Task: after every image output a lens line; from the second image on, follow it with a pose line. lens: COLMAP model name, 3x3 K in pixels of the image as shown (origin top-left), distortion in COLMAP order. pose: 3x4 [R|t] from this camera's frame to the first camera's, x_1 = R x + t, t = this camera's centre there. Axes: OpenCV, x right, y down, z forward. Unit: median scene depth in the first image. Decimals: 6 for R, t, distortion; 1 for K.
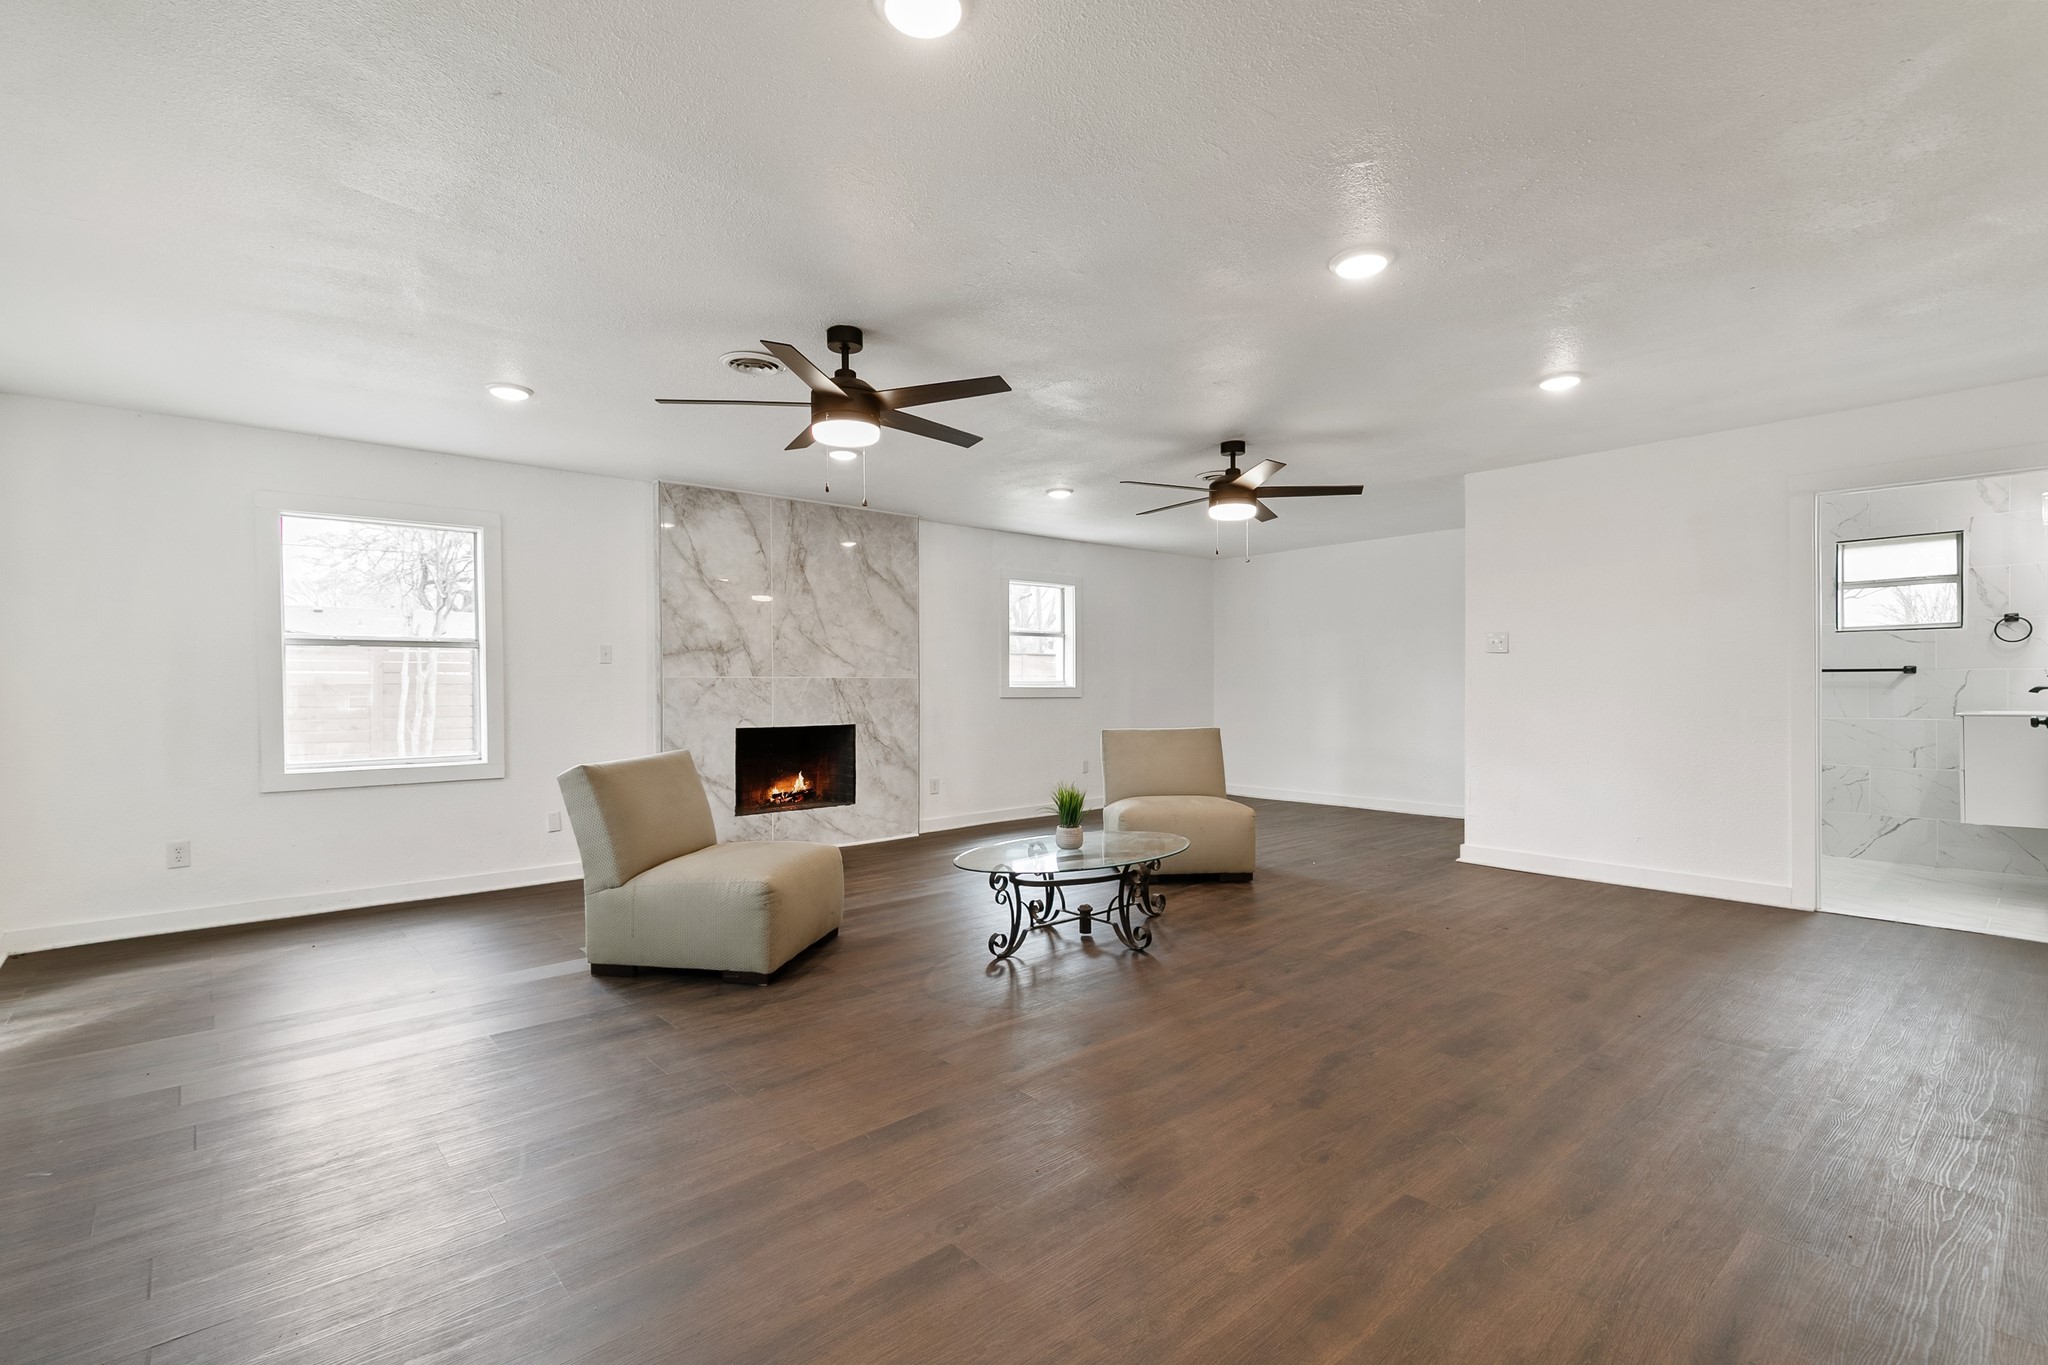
lens RADIAL K [[931.4, 0, 1020.9], [0, 931.4, 693.3], [0, 0, 1]] dist [0.011555, -0.000342]
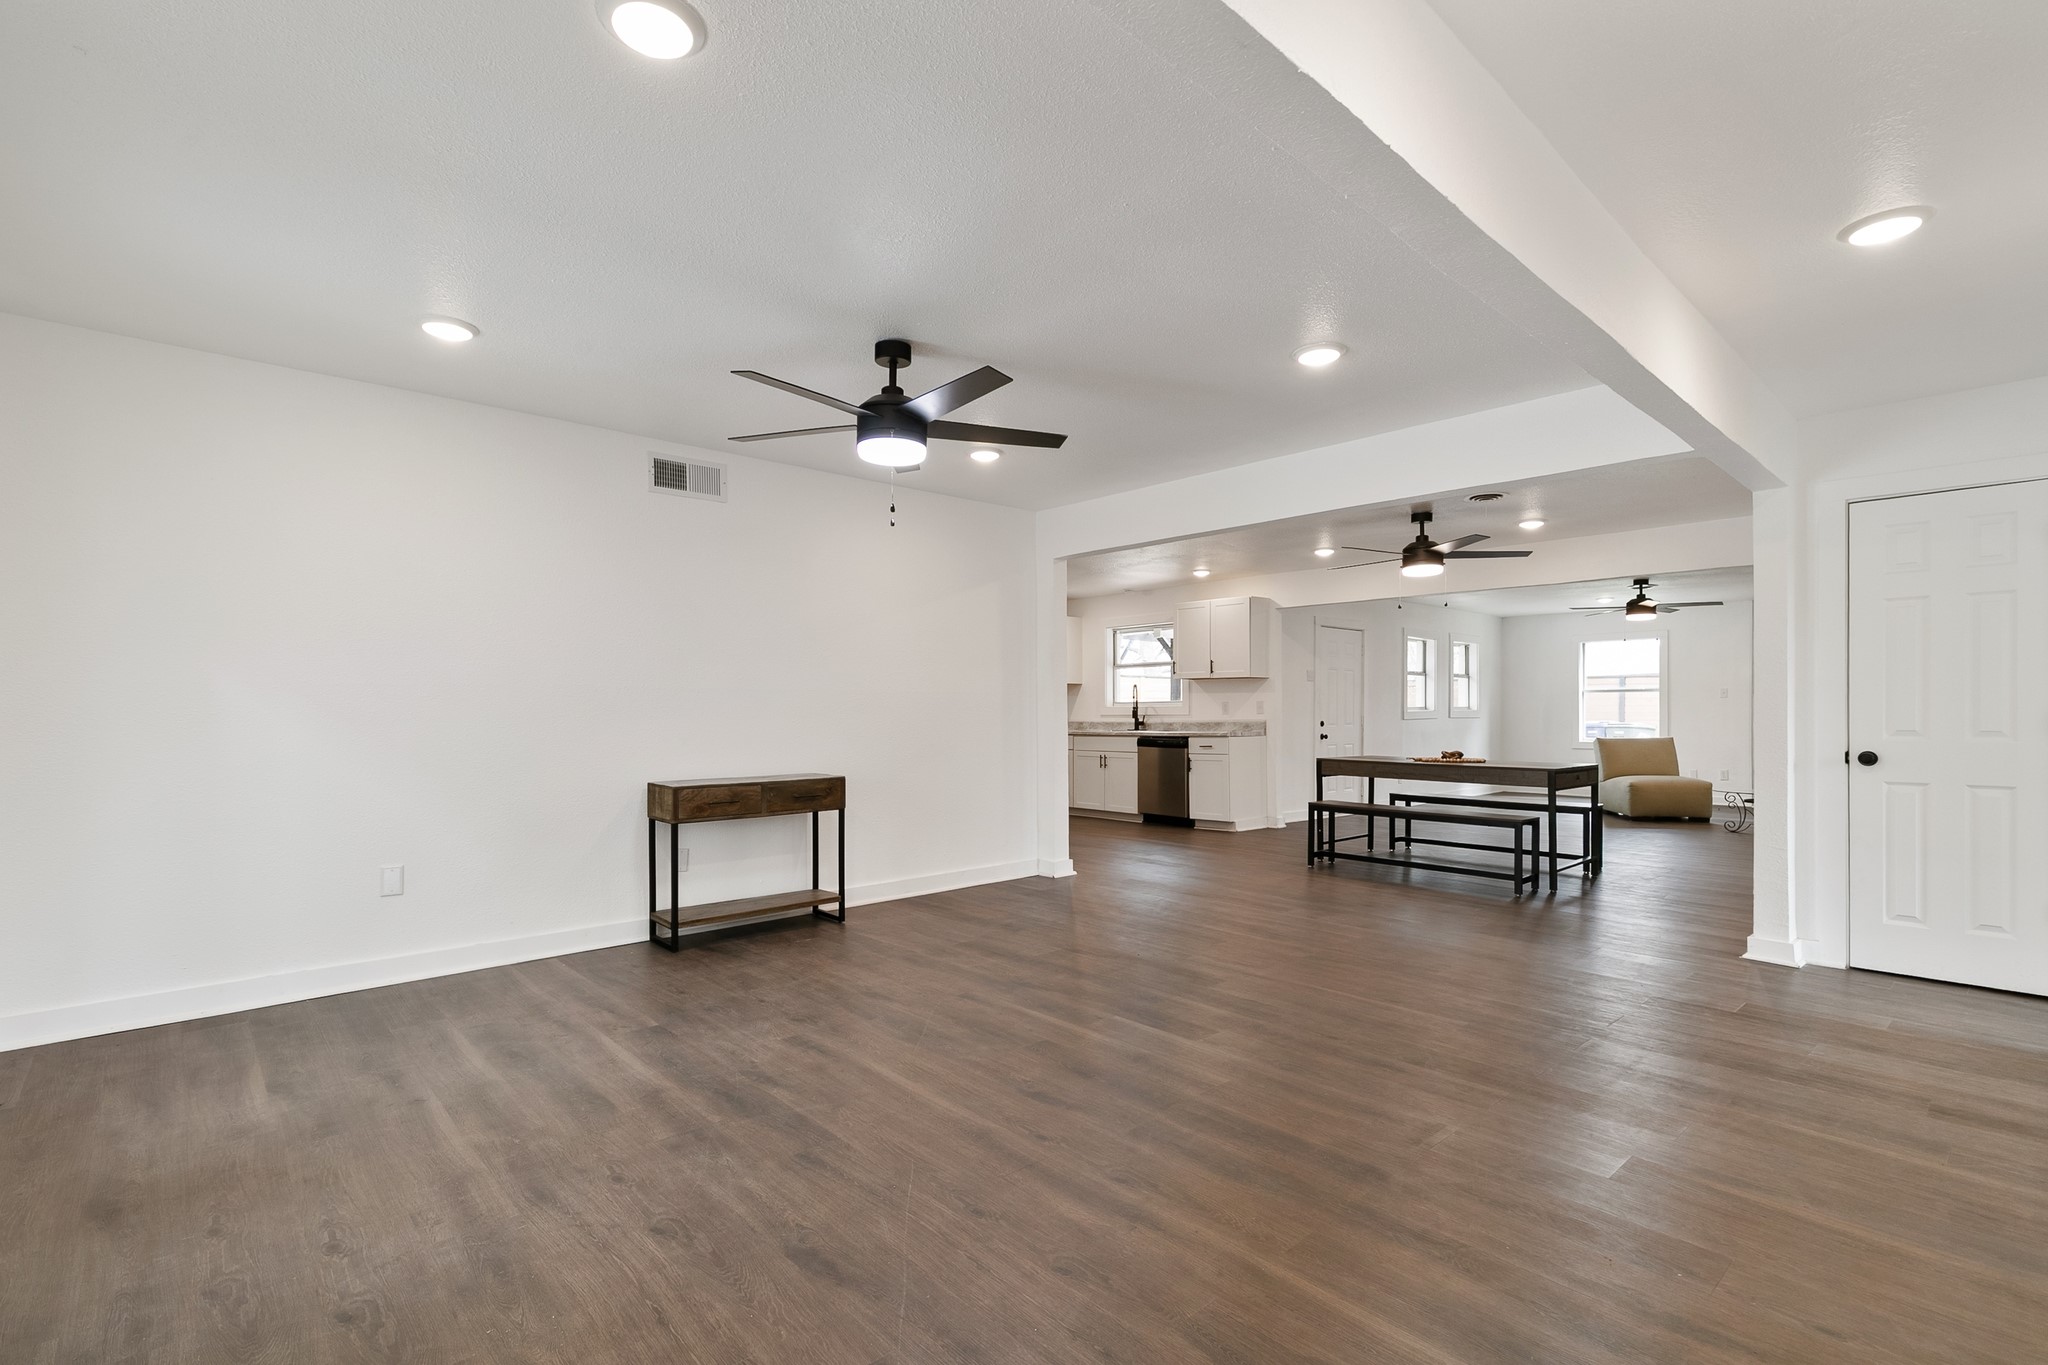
lens RADIAL K [[948.6, 0, 1015.9], [0, 948.6, 709.1], [0, 0, 1]] dist [0.005485, -0.000213]
pose [[0.009215, 0.003169, -0.999953, 1.368301], [-0.010328, 0.999942, 0.003074, 0.000860], [0.999904, 0.010299, 0.009248, -0.449941]]
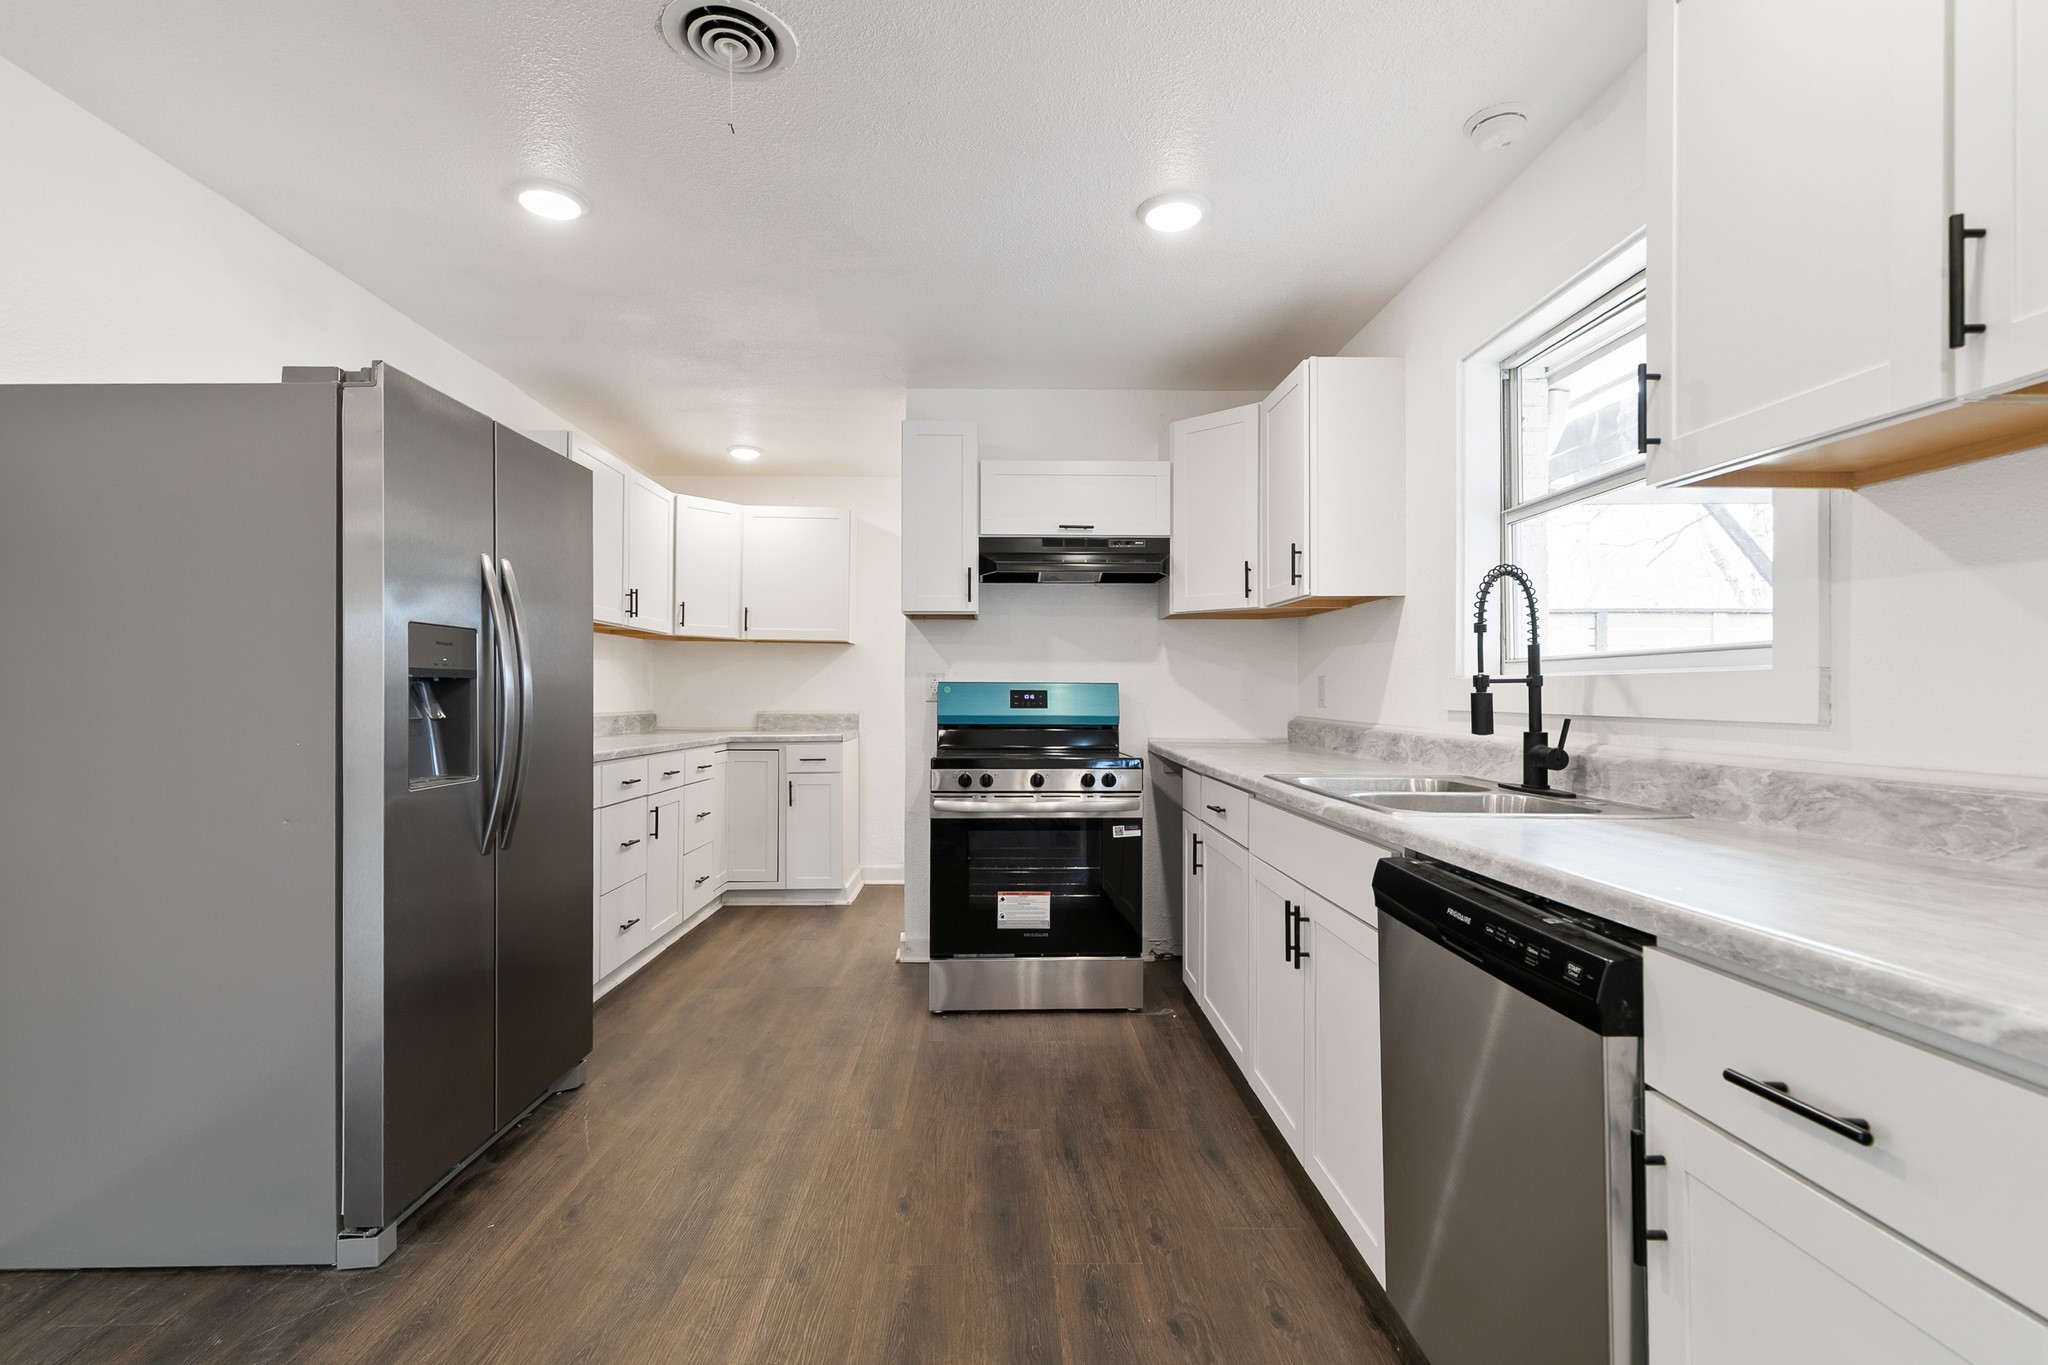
lens RADIAL K [[955.1, 0, 1006.8], [0, 955.1, 682.9], [0, 0, 1]] dist [0.011078, -0.002191]
pose [[-0.647817, 0.000119, -0.761796, 0.153164], [-0.005052, 0.999977, 0.004453, 0.001269], [0.761779, 0.006734, -0.647802, -0.157199]]
